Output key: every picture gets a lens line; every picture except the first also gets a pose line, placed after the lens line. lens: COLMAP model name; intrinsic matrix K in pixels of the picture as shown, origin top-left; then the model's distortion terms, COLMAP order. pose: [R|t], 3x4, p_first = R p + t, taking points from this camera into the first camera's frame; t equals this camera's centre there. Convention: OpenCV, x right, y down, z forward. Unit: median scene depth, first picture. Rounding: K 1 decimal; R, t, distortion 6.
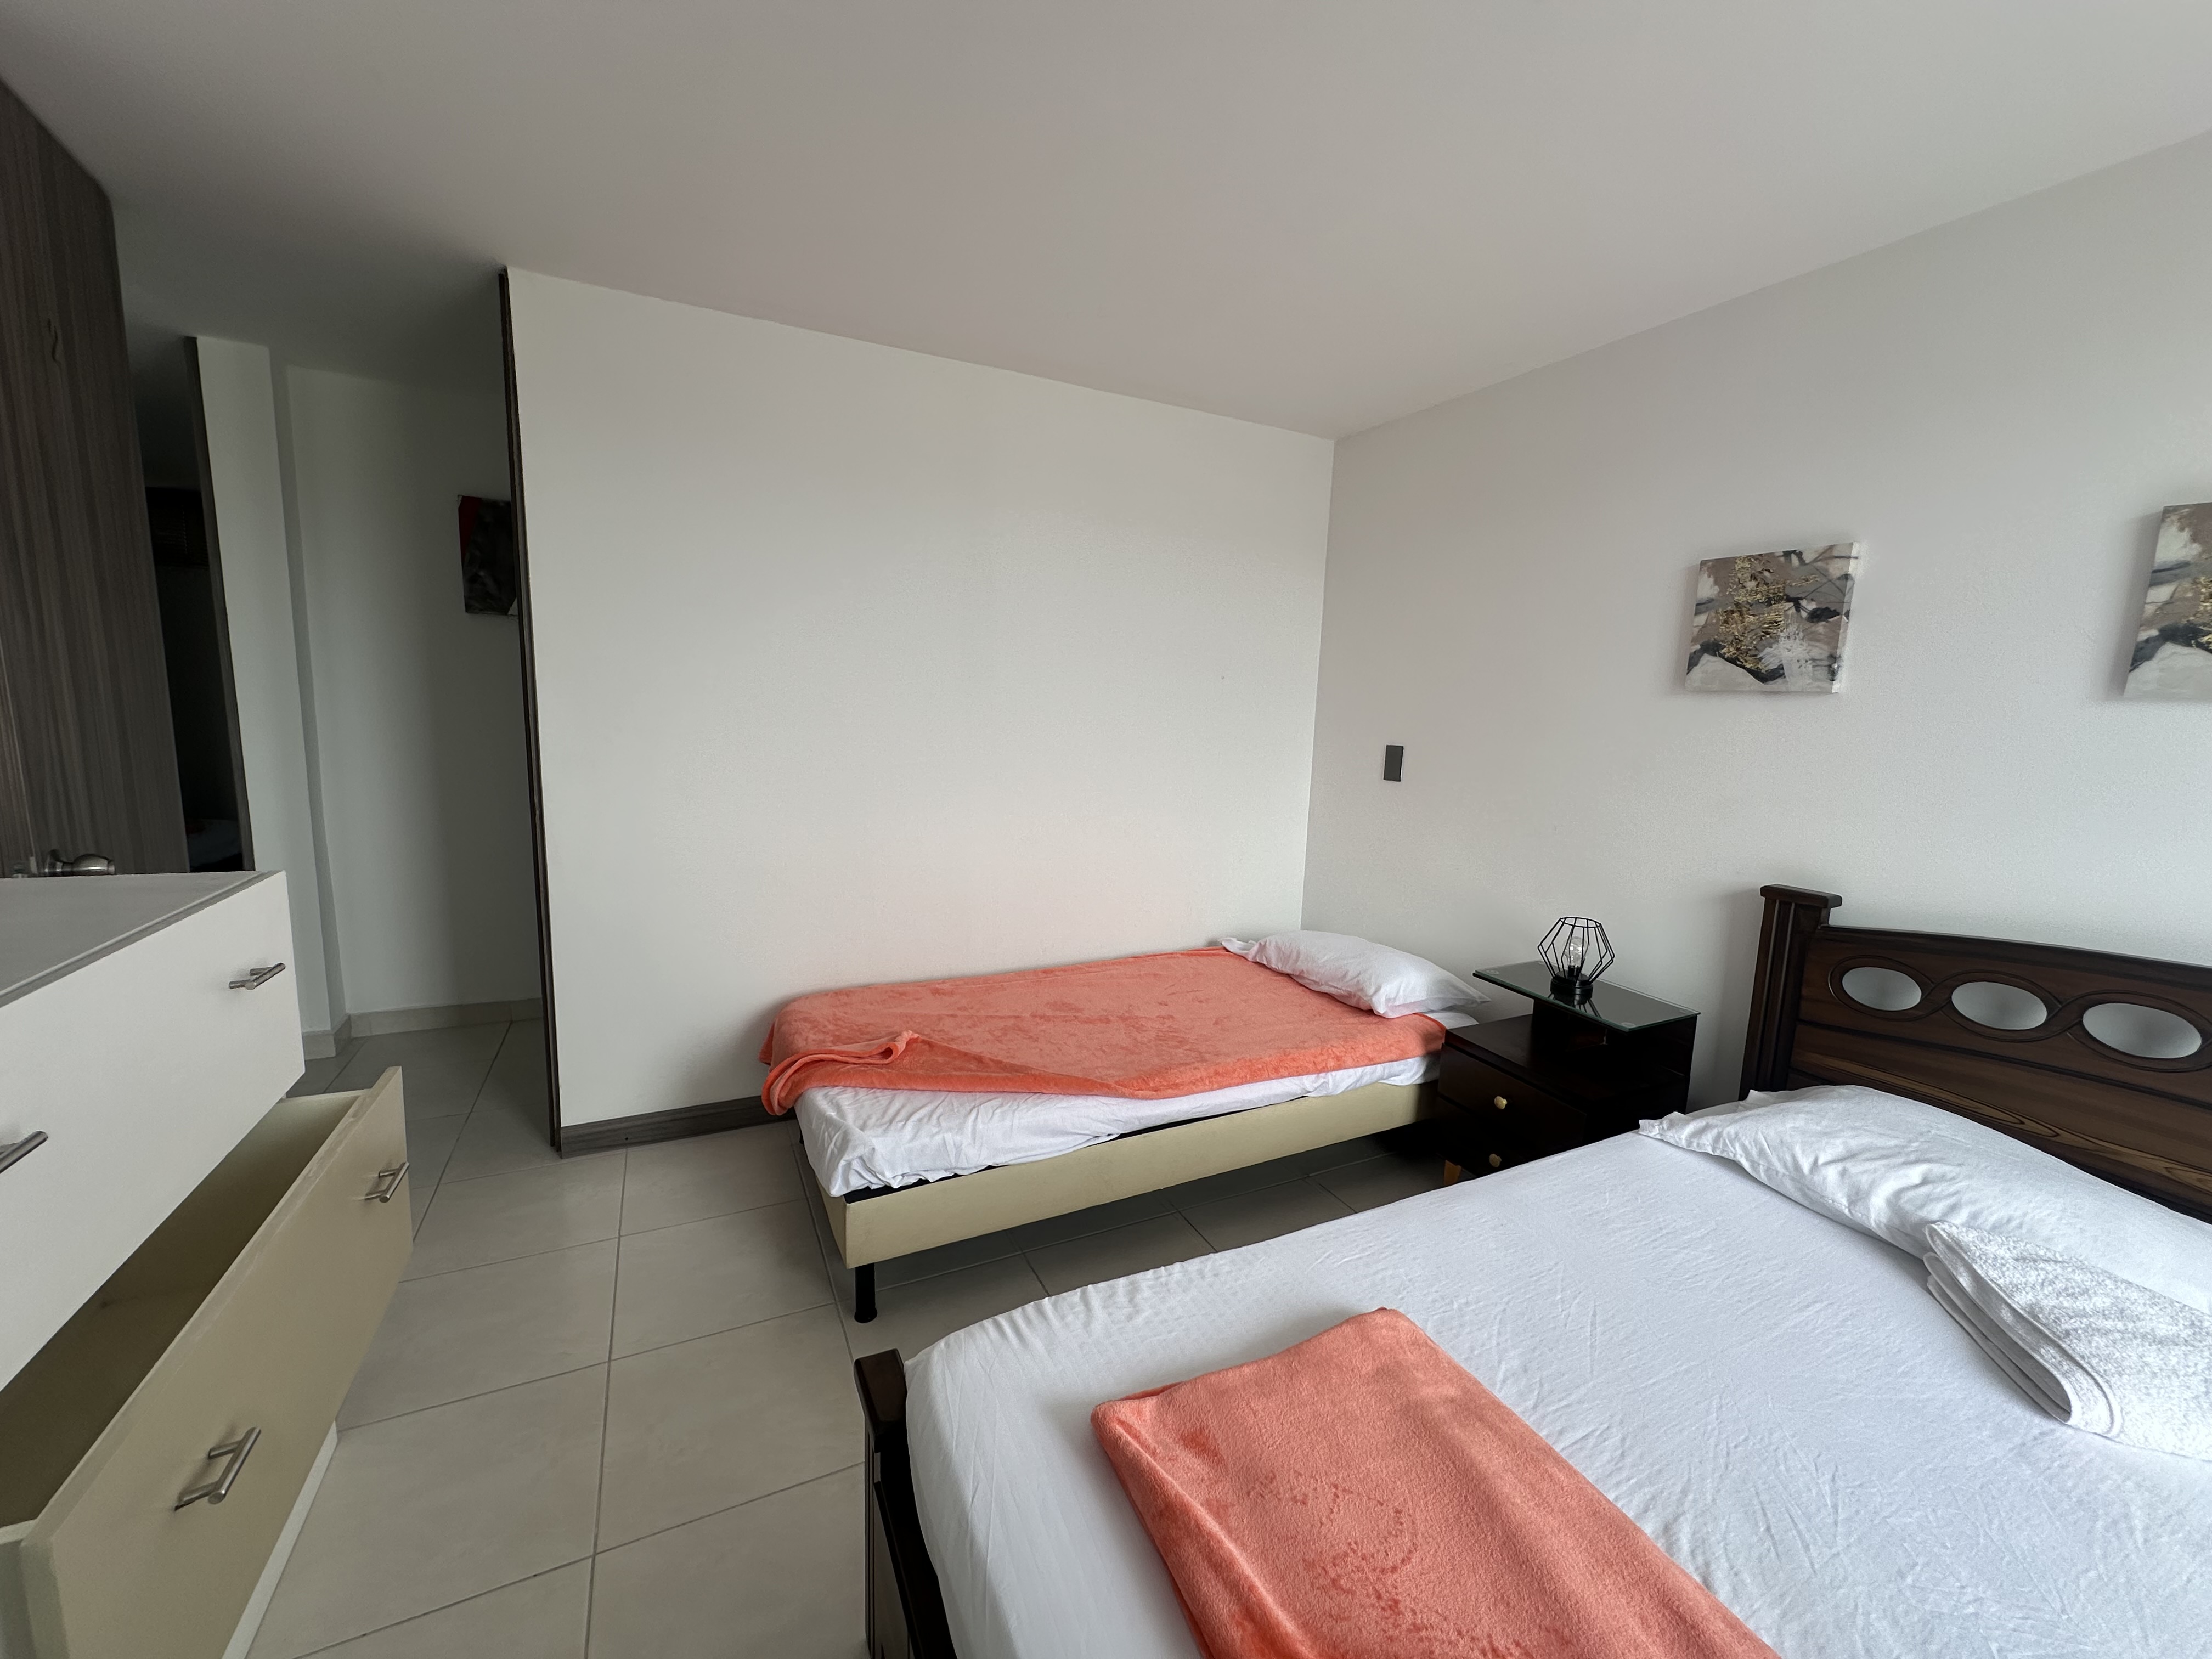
lens RADIAL K [[880.1, 0, 1106.0], [0, 880.1, 829.5], [0, 0, 1]] dist [-0.007852, 0.002844]
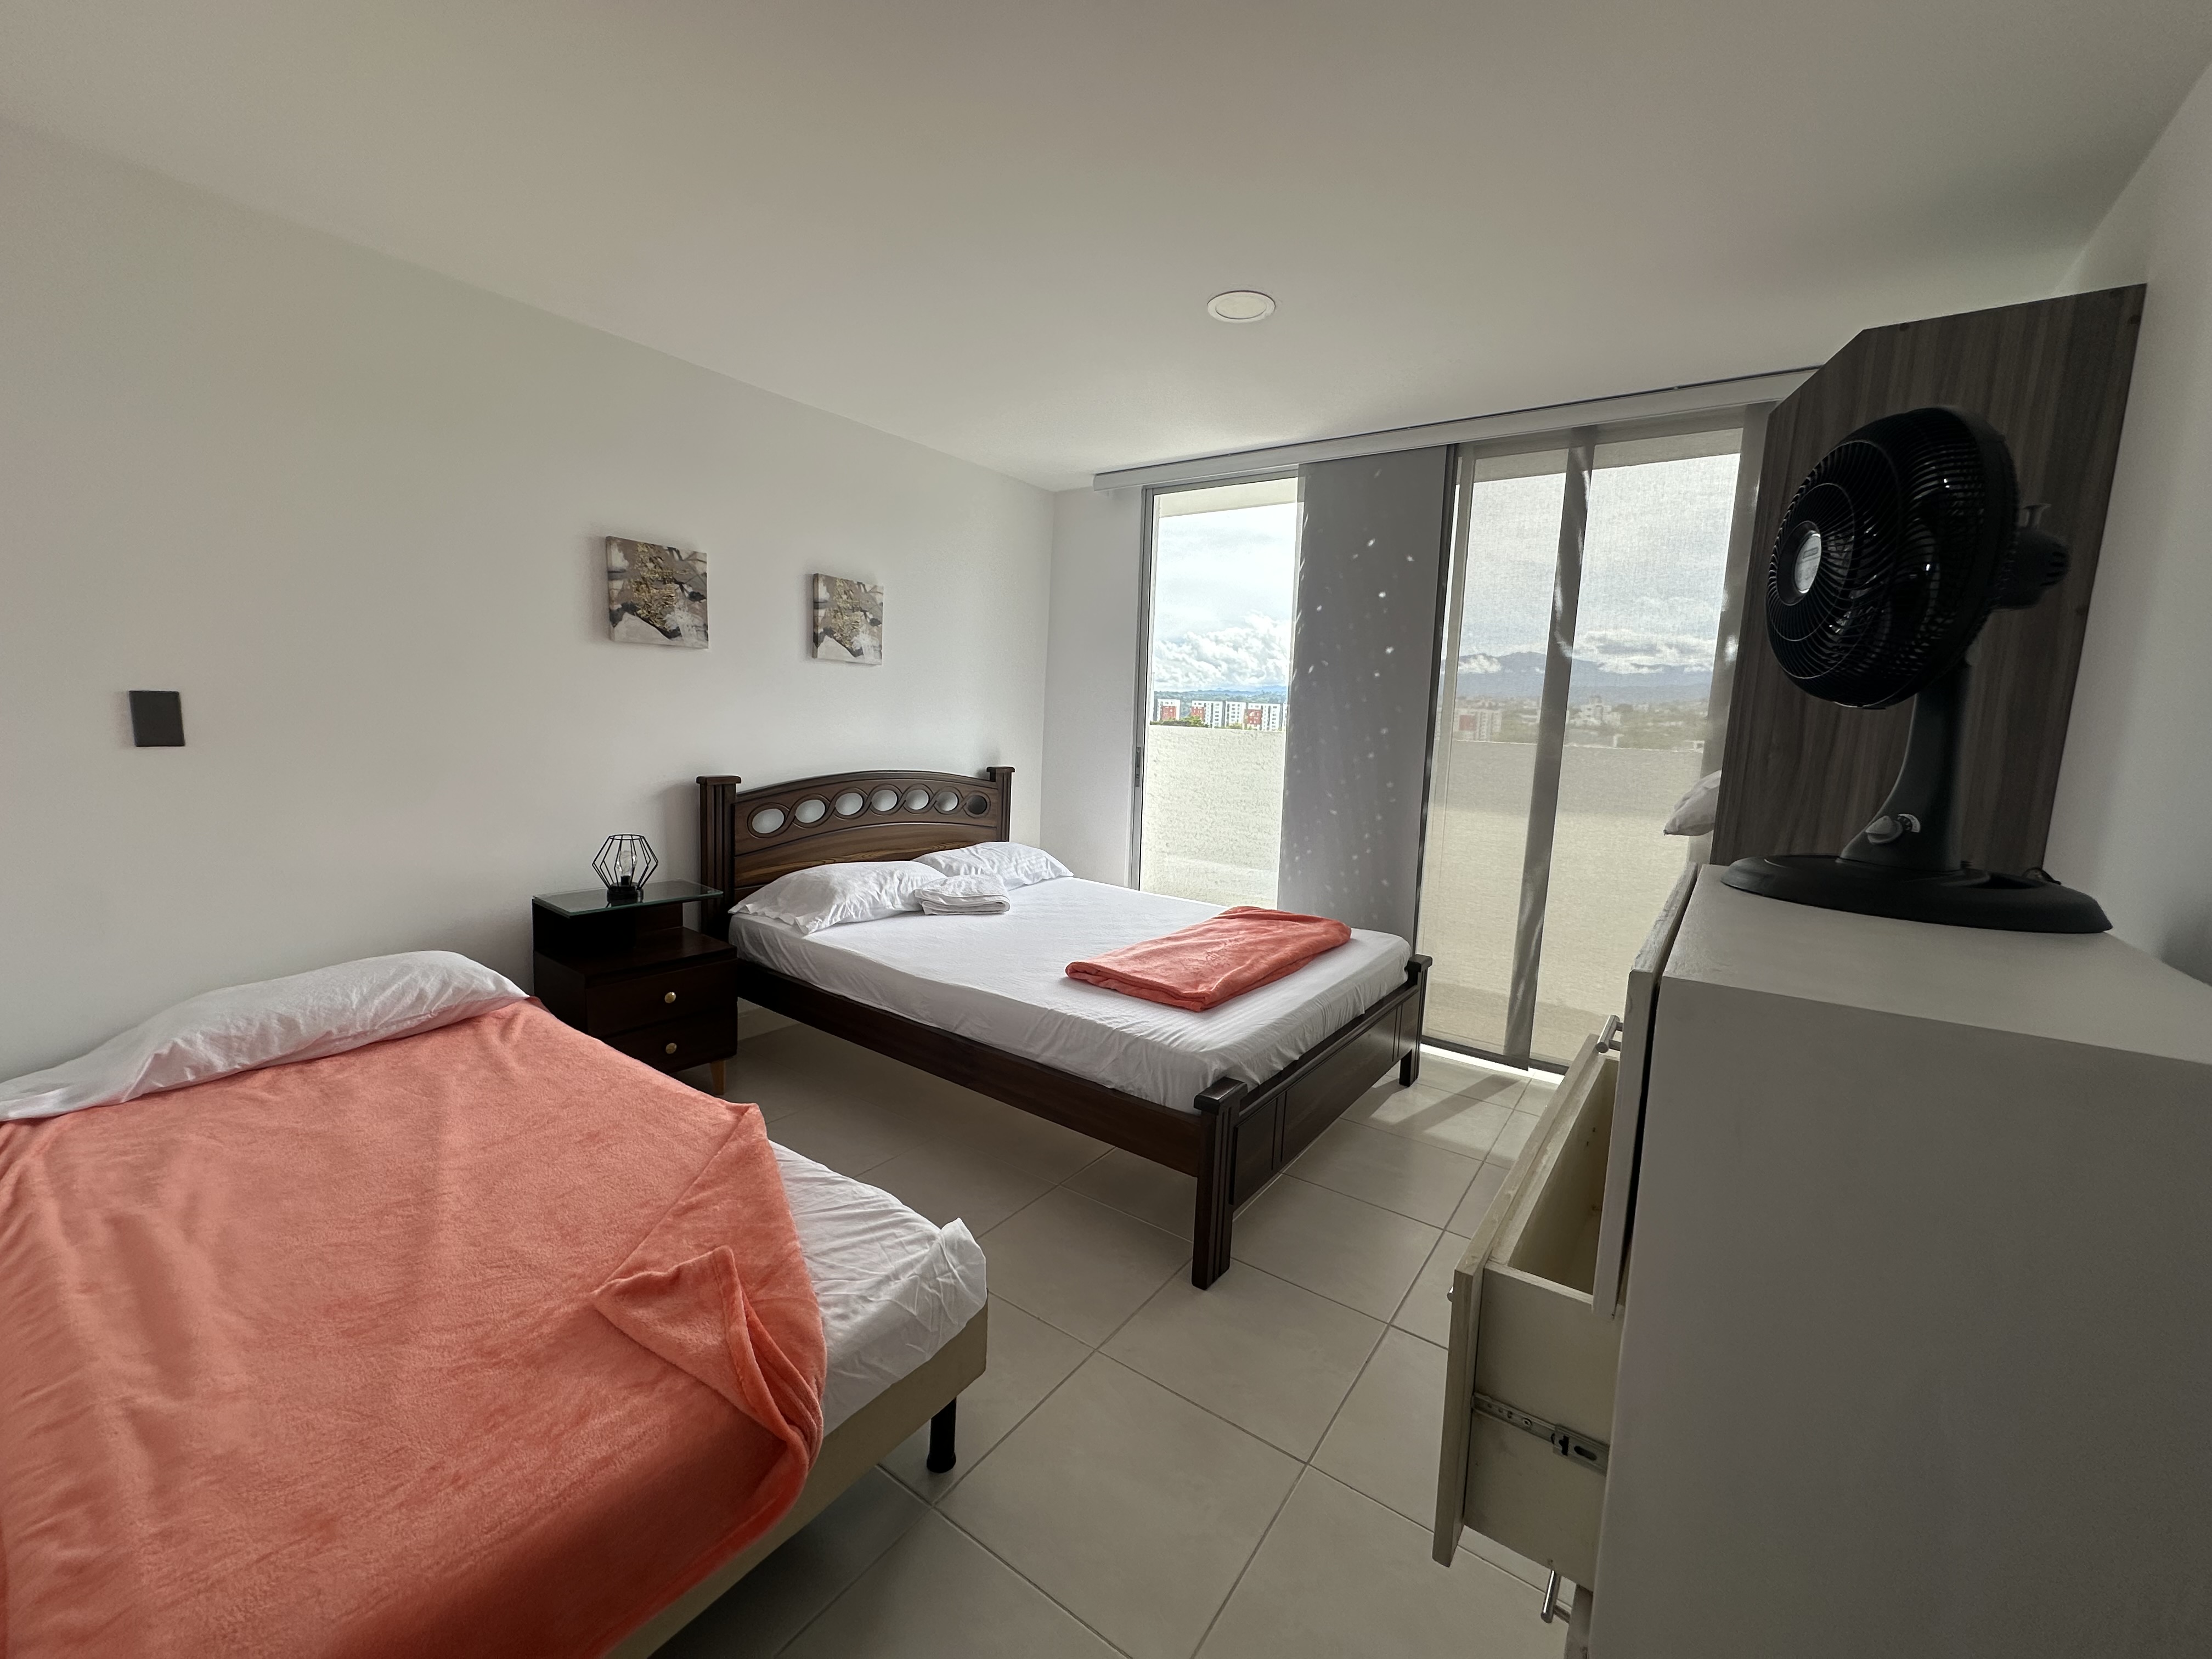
lens RADIAL K [[880.1, 0, 1106.0], [0, 880.1, 829.5], [0, 0, 1]] dist [-0.007852, 0.002844]
pose [[-0.470824, -0.176464, 0.864399, -0.881292], [0.068662, 0.969490, 0.235317, -0.155730], [-0.879551, 0.170144, -0.444343, 1.074961]]
